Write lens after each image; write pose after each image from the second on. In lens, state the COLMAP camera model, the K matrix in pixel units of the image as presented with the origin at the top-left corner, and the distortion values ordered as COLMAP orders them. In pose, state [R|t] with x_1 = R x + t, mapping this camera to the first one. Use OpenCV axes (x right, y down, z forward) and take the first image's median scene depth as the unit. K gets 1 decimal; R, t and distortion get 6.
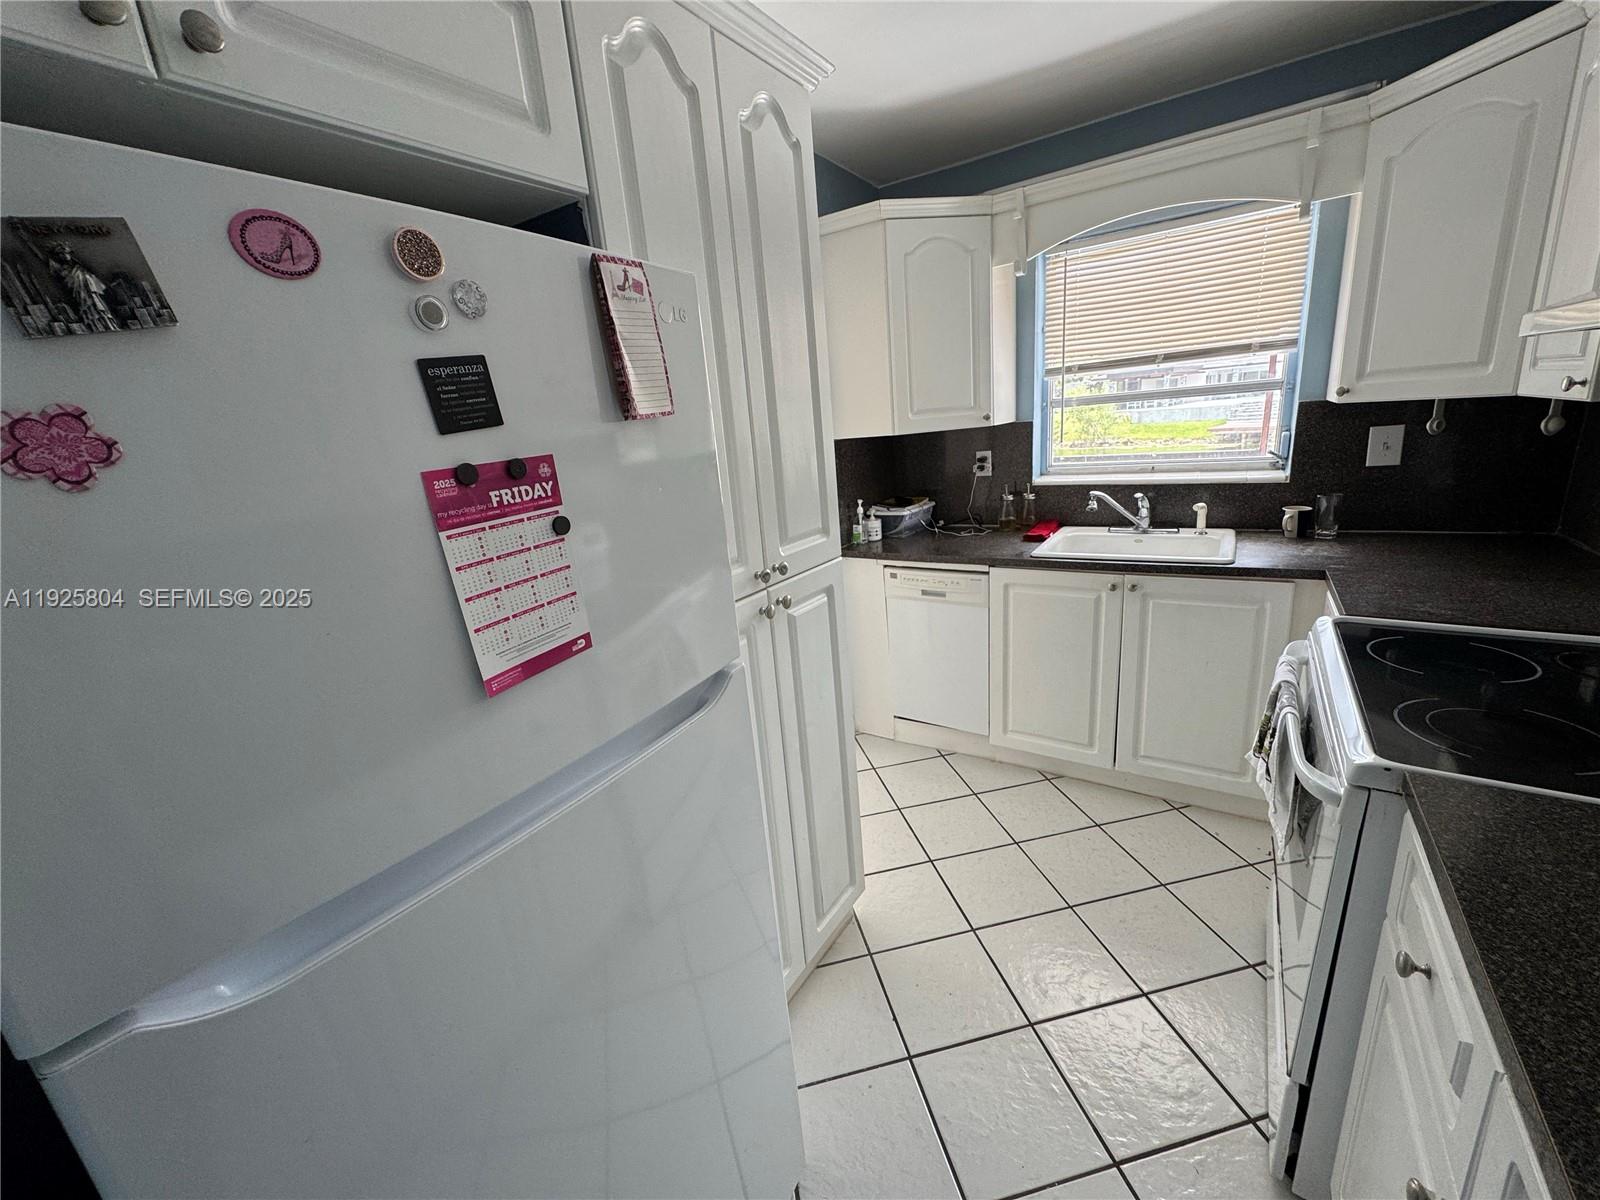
lens RADIAL K [[636.4, 0, 798.0], [0, 636.4, 595.6], [0, 0, 1]] dist [-0.000709, 0.000423]
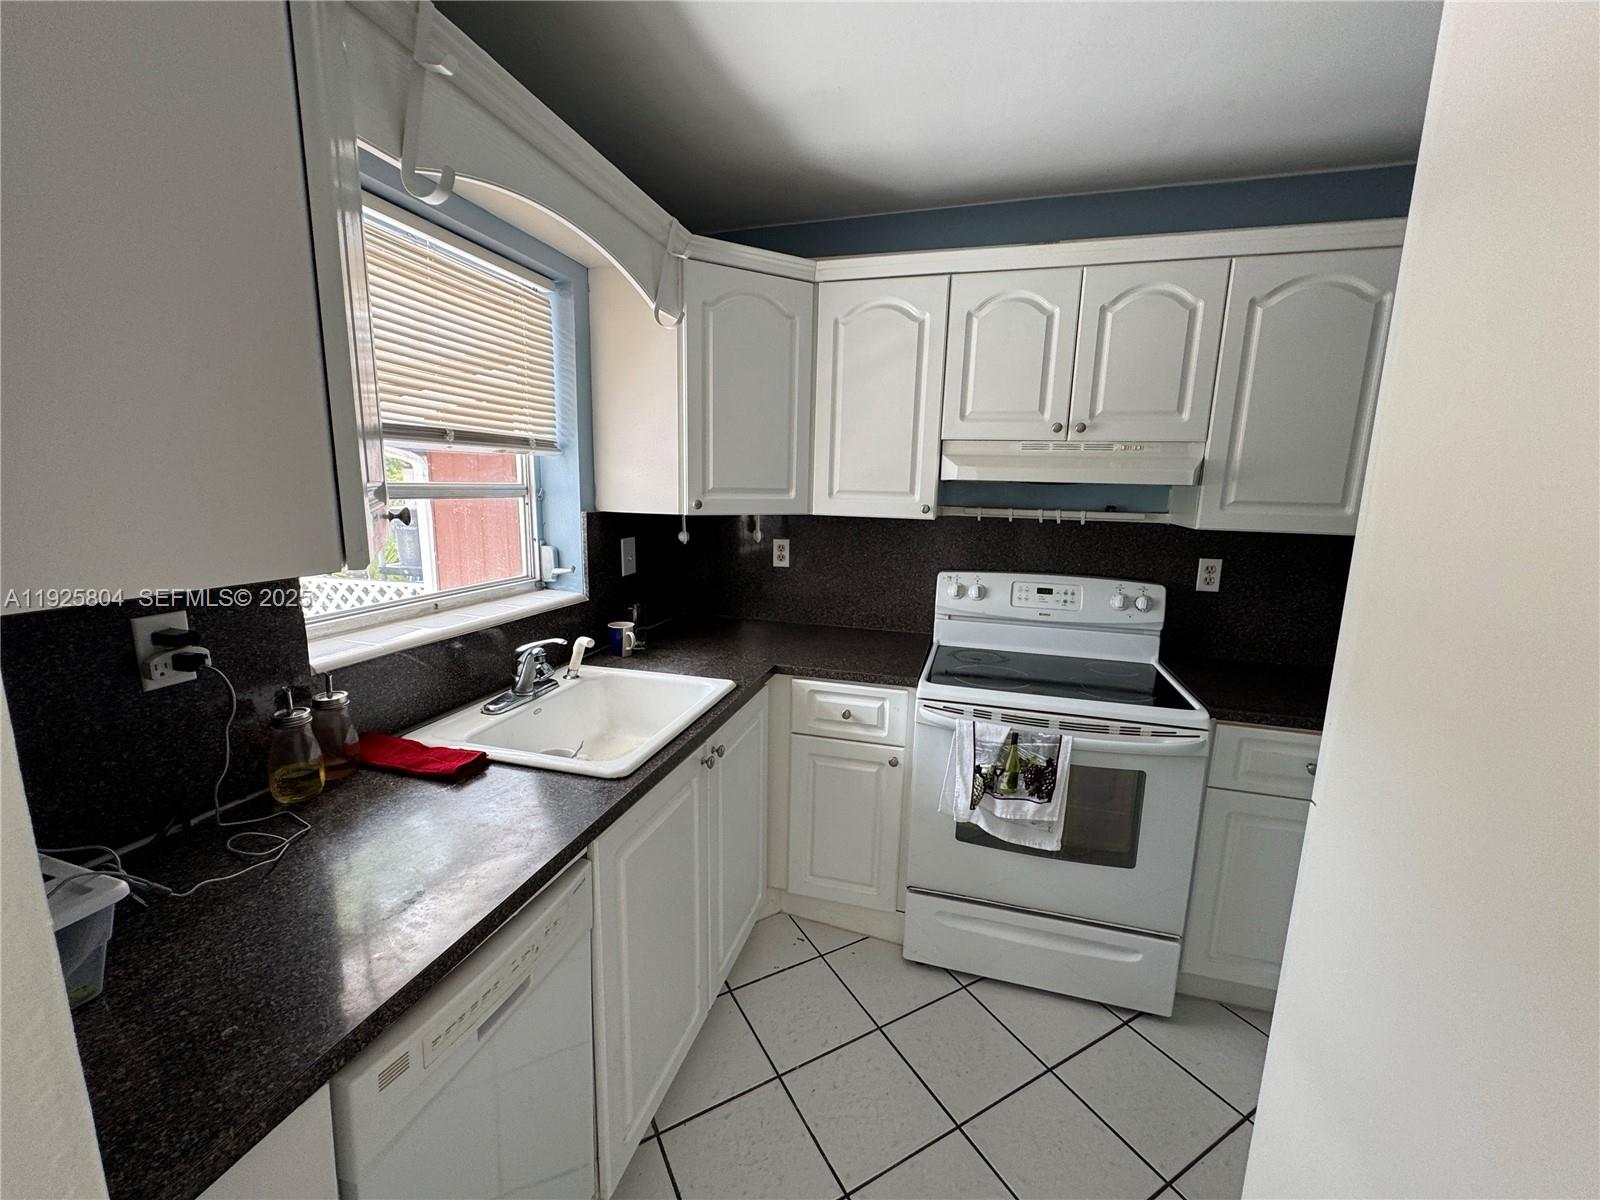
lens RADIAL K [[636.4, 0, 798.0], [0, 636.4, 595.6], [0, 0, 1]] dist [-0.000709, 0.000423]
pose [[-0.315057, -0.081645, 0.945554, -0.187987], [0.257194, 0.951667, 0.167870, -0.310650], [-0.913559, 0.296080, -0.278831, 1.181319]]
